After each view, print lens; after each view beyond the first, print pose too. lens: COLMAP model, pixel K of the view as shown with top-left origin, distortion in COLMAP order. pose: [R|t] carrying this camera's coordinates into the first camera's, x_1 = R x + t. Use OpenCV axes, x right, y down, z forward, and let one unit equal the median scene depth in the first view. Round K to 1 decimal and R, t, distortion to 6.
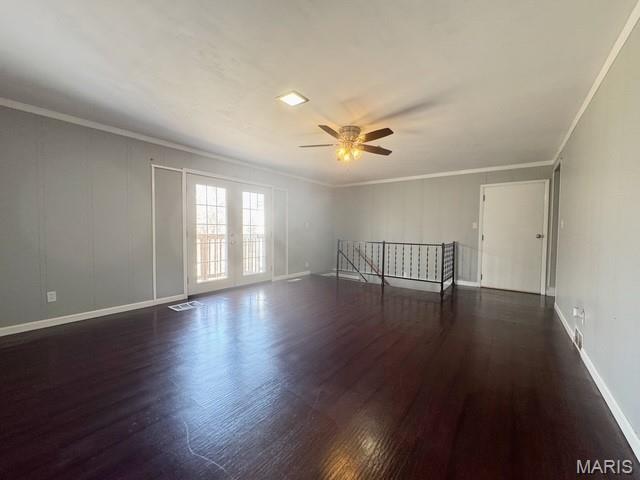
lens RADIAL K [[255.2, 0, 321.7], [0, 255.2, 240.0], [0, 0, 1]] dist [0.000242, 0.000012]
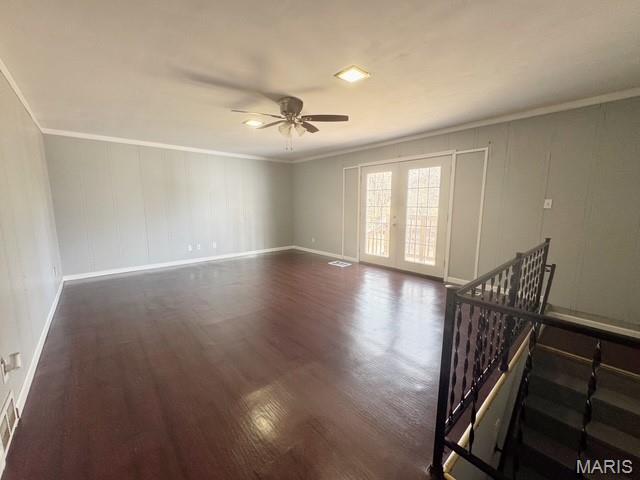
lens RADIAL K [[255.2, 0, 321.9], [0, 255.2, 240.3], [0, 0, 1]] dist [0.000242, 0.000012]
pose [[-0.182389, 0.101771, -0.977945, 0.694418], [-0.060802, 0.991558, 0.114527, -0.024977], [0.981345, 0.080350, -0.174662, 0.896418]]
